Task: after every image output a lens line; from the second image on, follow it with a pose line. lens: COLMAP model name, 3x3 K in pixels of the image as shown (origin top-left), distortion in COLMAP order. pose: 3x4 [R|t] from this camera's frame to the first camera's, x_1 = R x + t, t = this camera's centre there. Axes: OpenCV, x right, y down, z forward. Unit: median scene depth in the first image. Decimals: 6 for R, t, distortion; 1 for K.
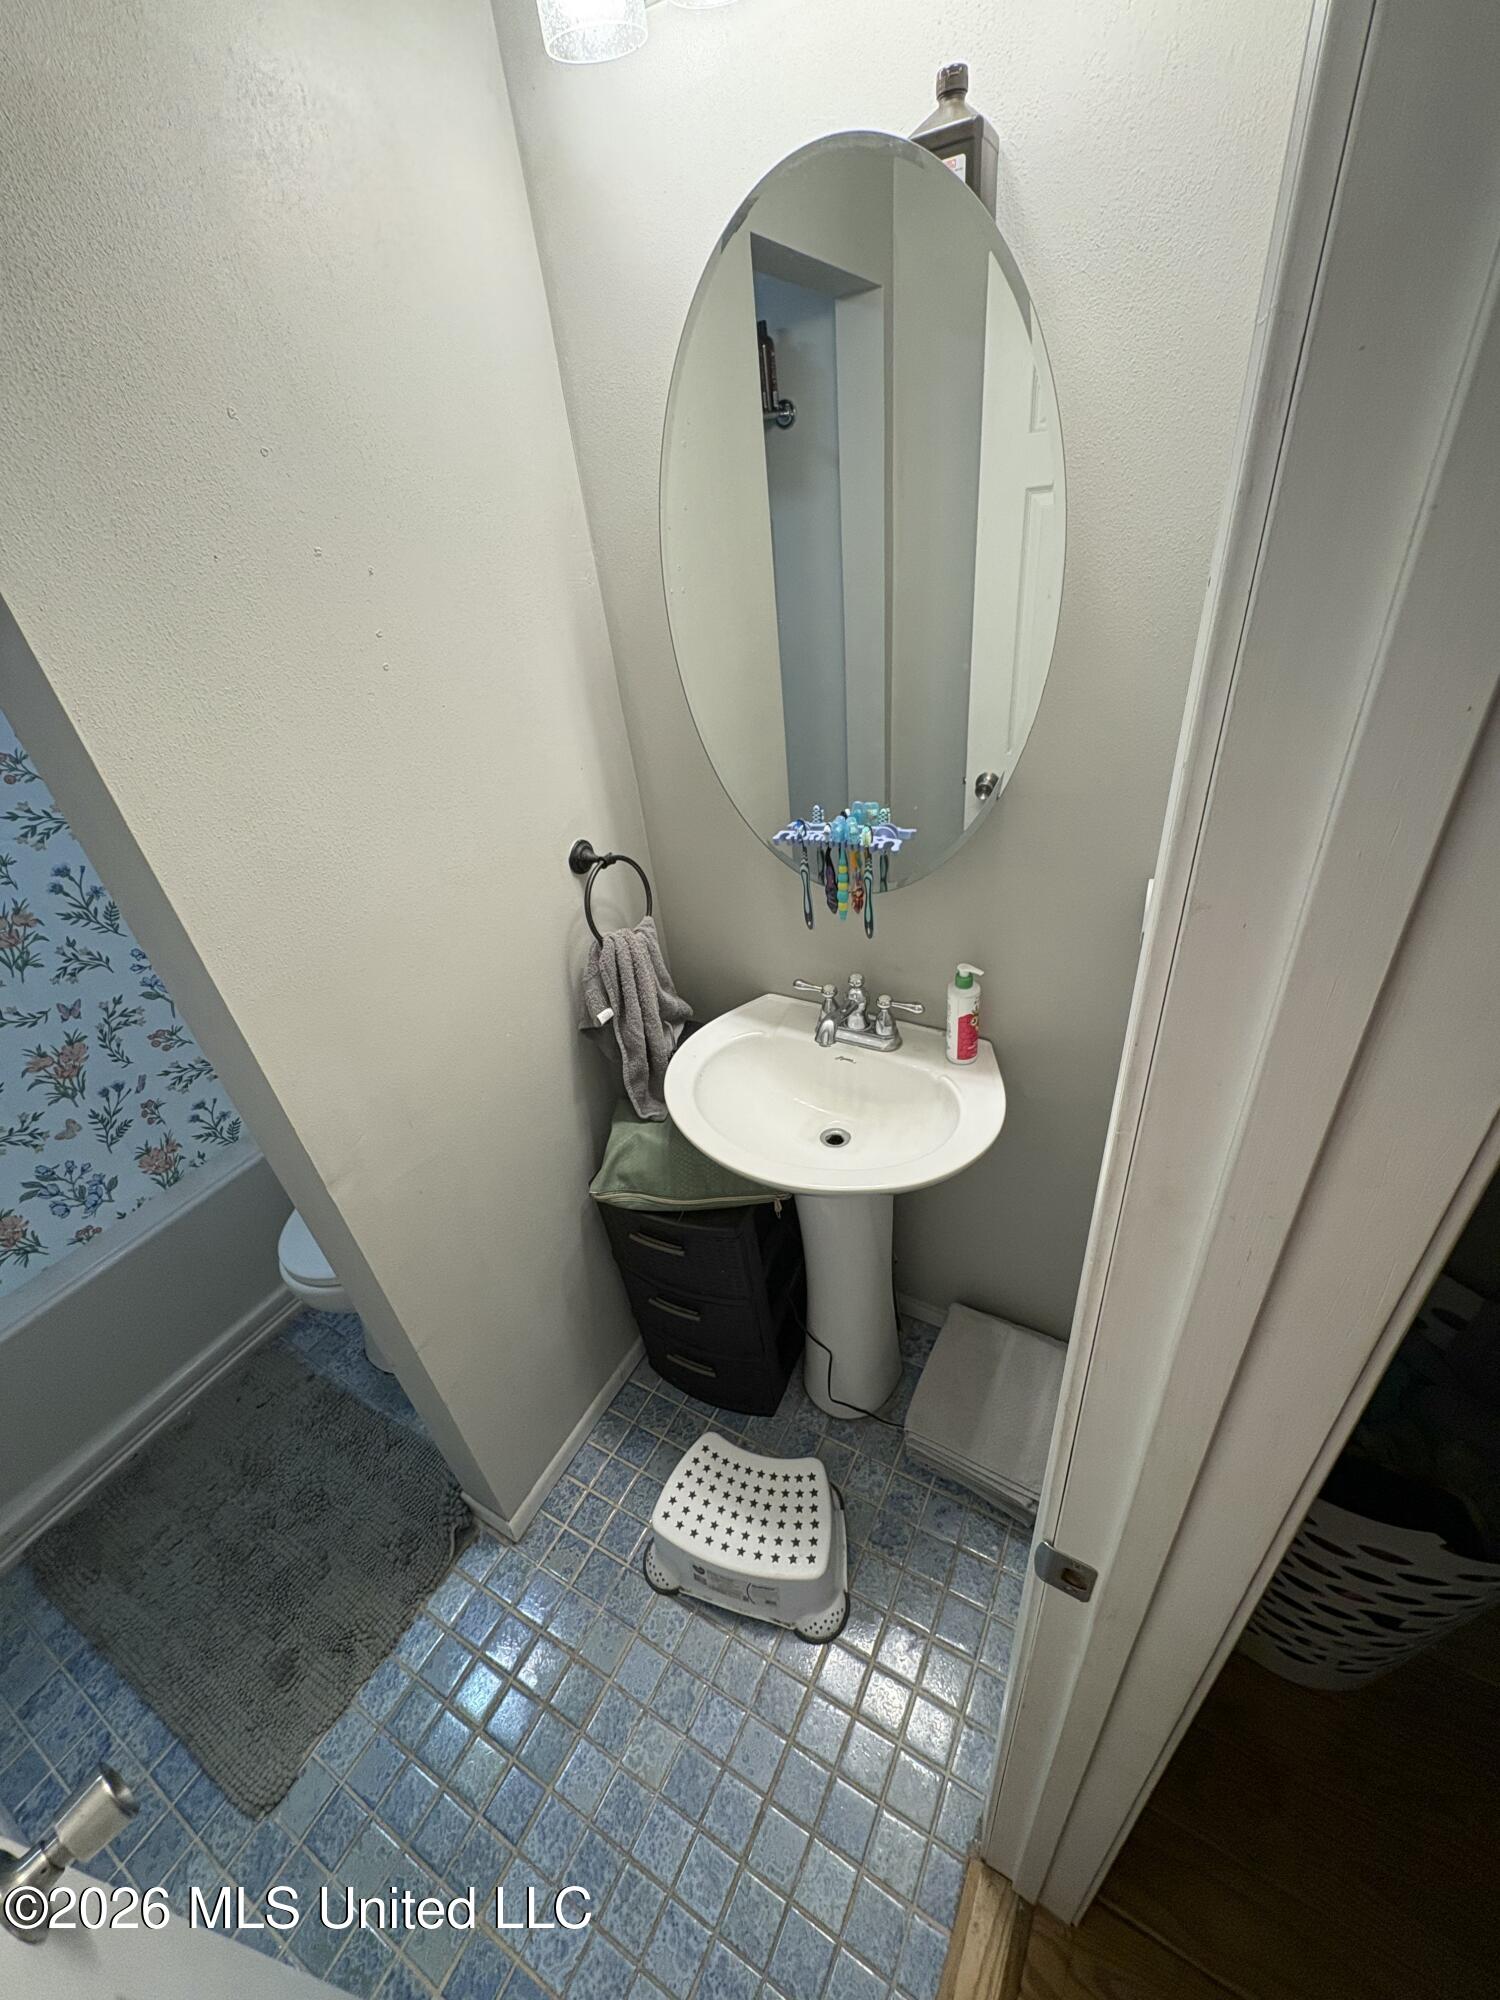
lens RADIAL K [[797.6, 0, 737.4], [0, 797.6, 998.9], [0, 0, 1]] dist [0.000509, 0.000036]
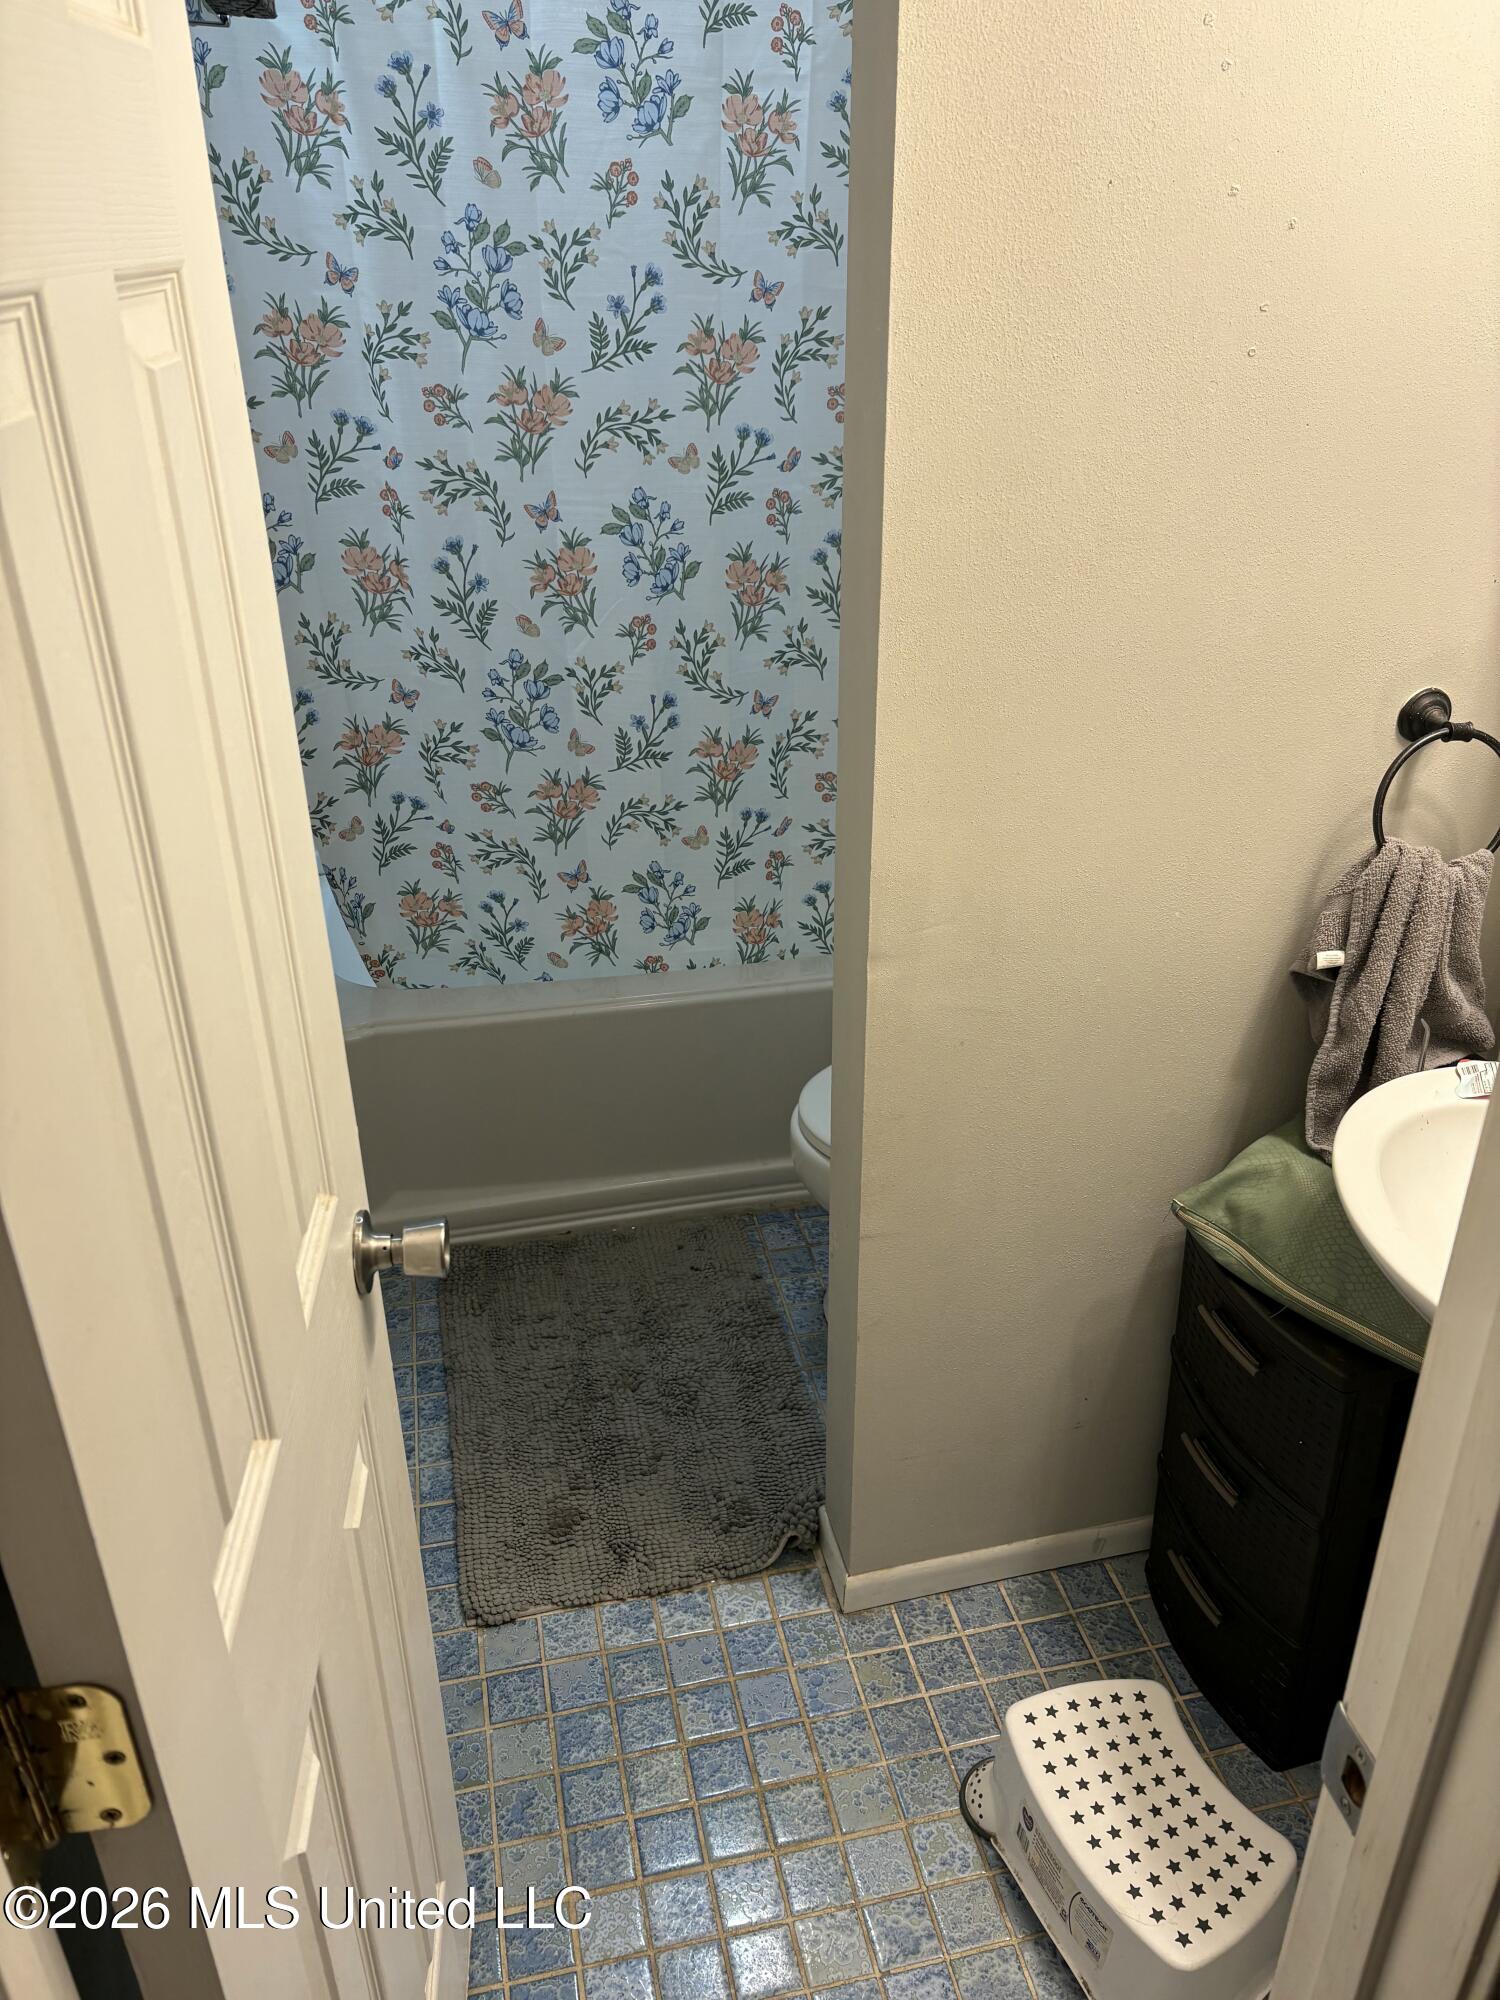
lens RADIAL K [[1511.8, 0, 764.6], [0, 1511.8, 1005.9], [0, 0, 1]] dist [0.051762, -0.045146]
pose [[0.670447, 0.431782, -0.603378, 0.245051], [-0.459636, 0.880089, 0.119071, 0.103391], [0.582439, 0.197503, 0.788516, -0.173277]]
